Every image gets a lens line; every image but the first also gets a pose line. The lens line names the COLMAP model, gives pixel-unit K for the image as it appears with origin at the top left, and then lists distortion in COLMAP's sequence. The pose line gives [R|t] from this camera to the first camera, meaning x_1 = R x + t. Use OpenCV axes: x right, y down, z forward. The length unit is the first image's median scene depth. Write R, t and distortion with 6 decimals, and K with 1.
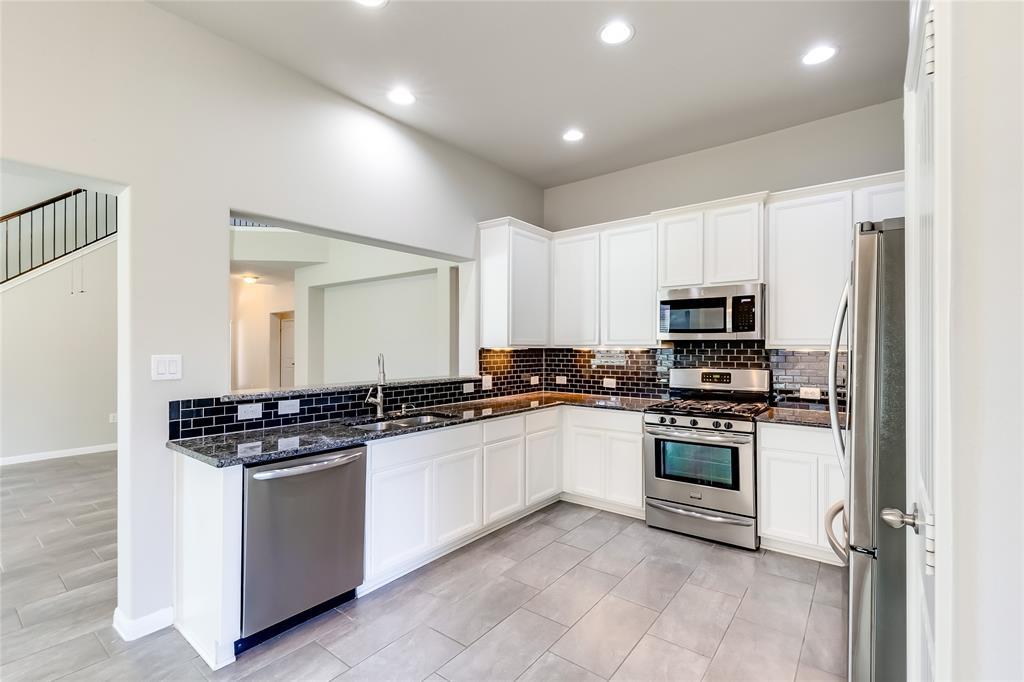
lens RADIAL K [[462.4, 0, 515.4], [0, 462.4, 343.0], [0, 0, 1]] dist [0.003825, 0.000087]
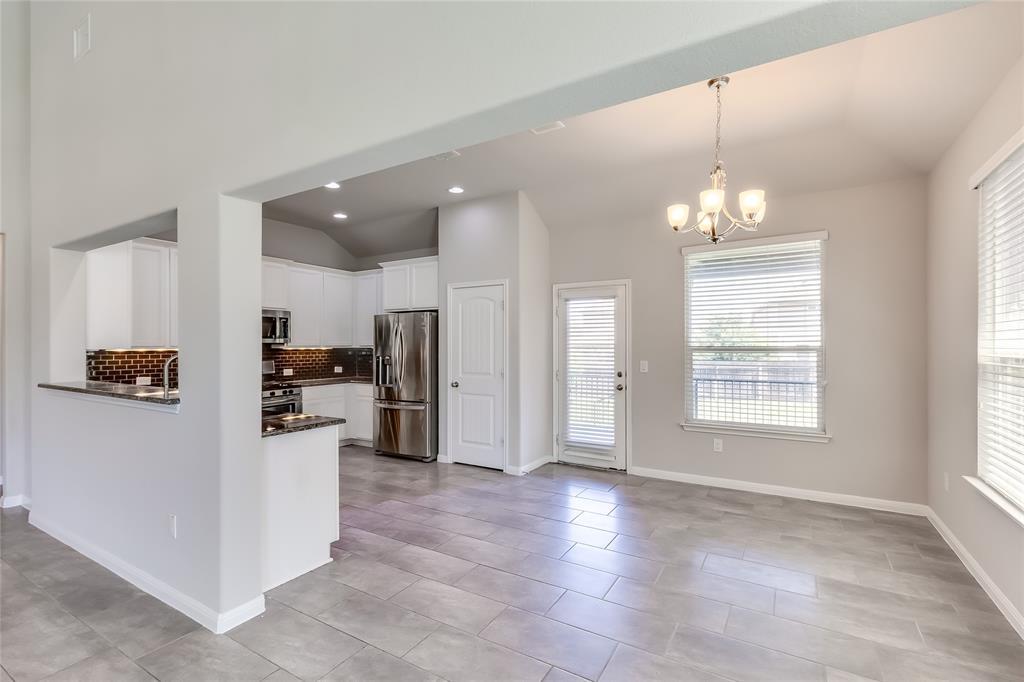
lens RADIAL K [[462.4, 0, 515.4], [0, 462.4, 343.0], [0, 0, 1]] dist [0.003825, 0.000087]
pose [[-0.120454, 0.001661, 0.992718, -1.118407], [-0.004523, 0.999987, -0.002222, -0.005546], [-0.992709, -0.004758, -0.120445, 0.293309]]
